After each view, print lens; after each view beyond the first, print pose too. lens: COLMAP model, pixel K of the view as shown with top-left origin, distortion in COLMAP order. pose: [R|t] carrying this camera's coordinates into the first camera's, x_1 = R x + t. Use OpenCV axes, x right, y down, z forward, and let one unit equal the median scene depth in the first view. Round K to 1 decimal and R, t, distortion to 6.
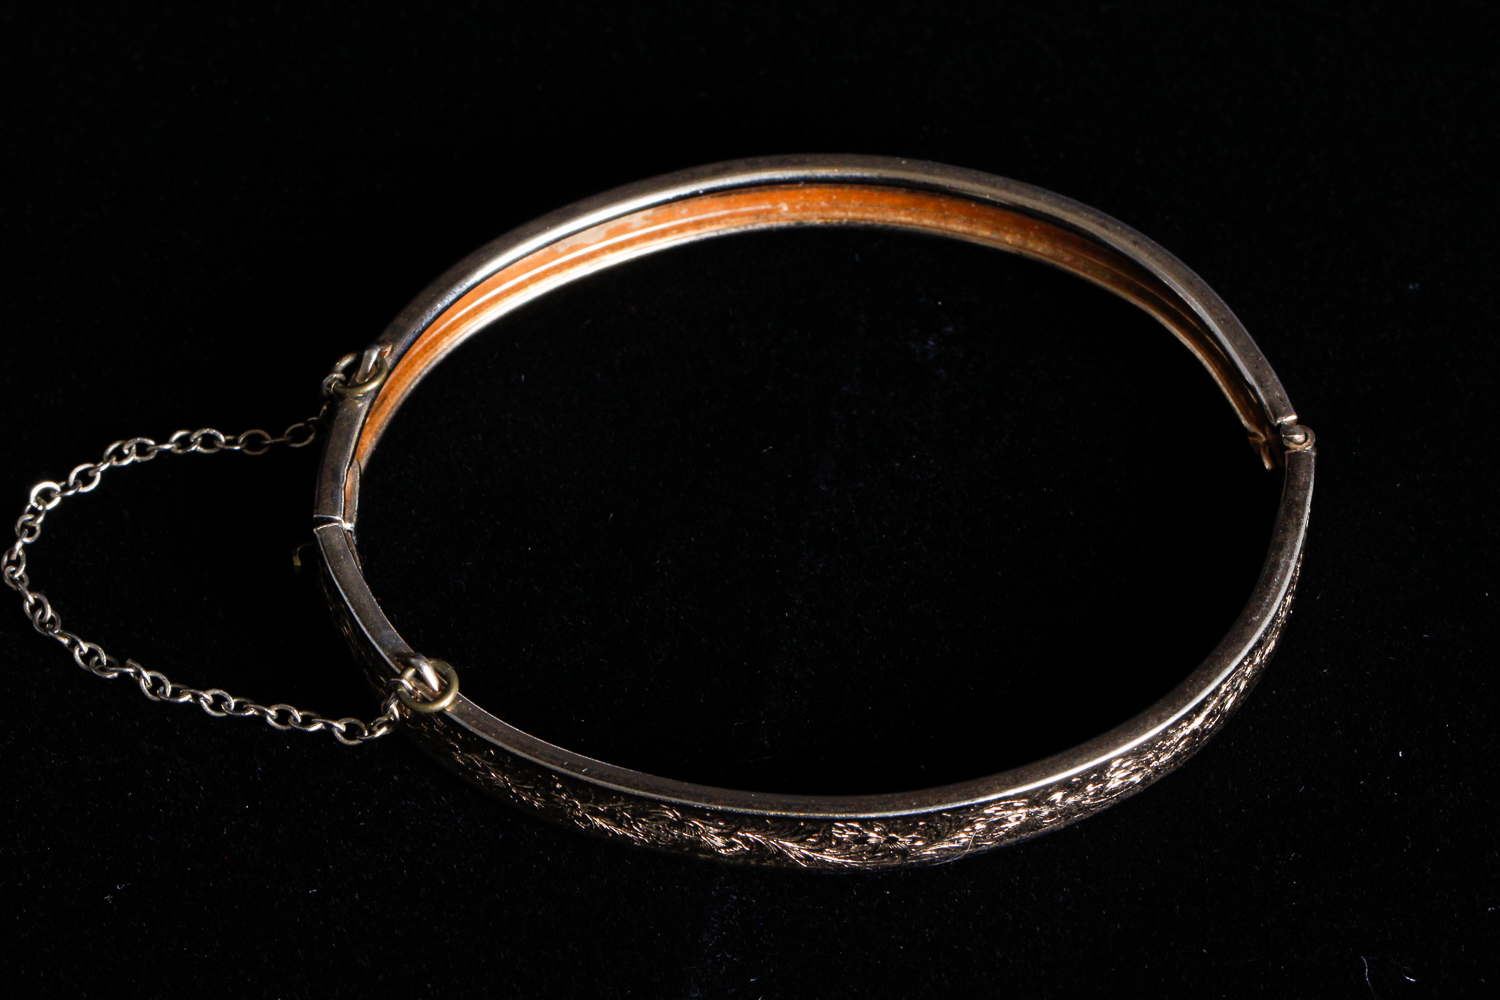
lens RADIAL K [[8234.8, 0, 750.0], [0, 8234.8, 500.0], [0, 0, 1]] dist [-0.366644, 26.708167]
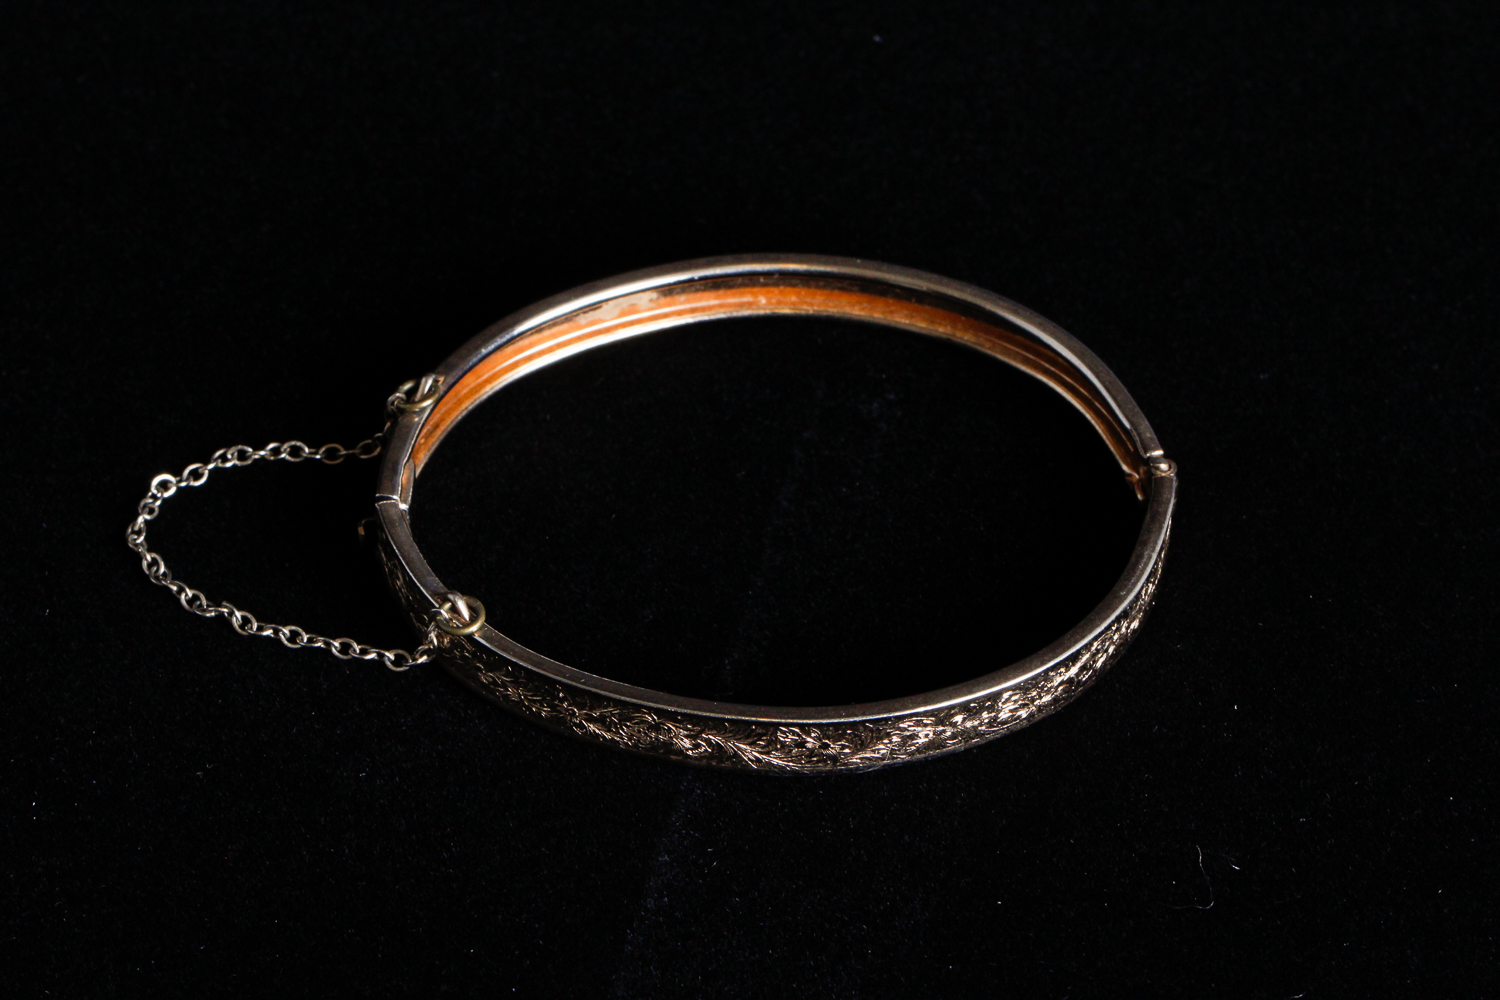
lens RADIAL K [[8234.8, 0, 750.0], [0, 8234.8, 500.0], [0, 0, 1]] dist [-0.366644, 26.708167]
pose [[0.999311, 0.033045, -0.016877, 0.025223], [-0.035227, 0.987791, -0.151747, 0.191209], [0.011657, 0.152237, 0.988275, -0.240845]]
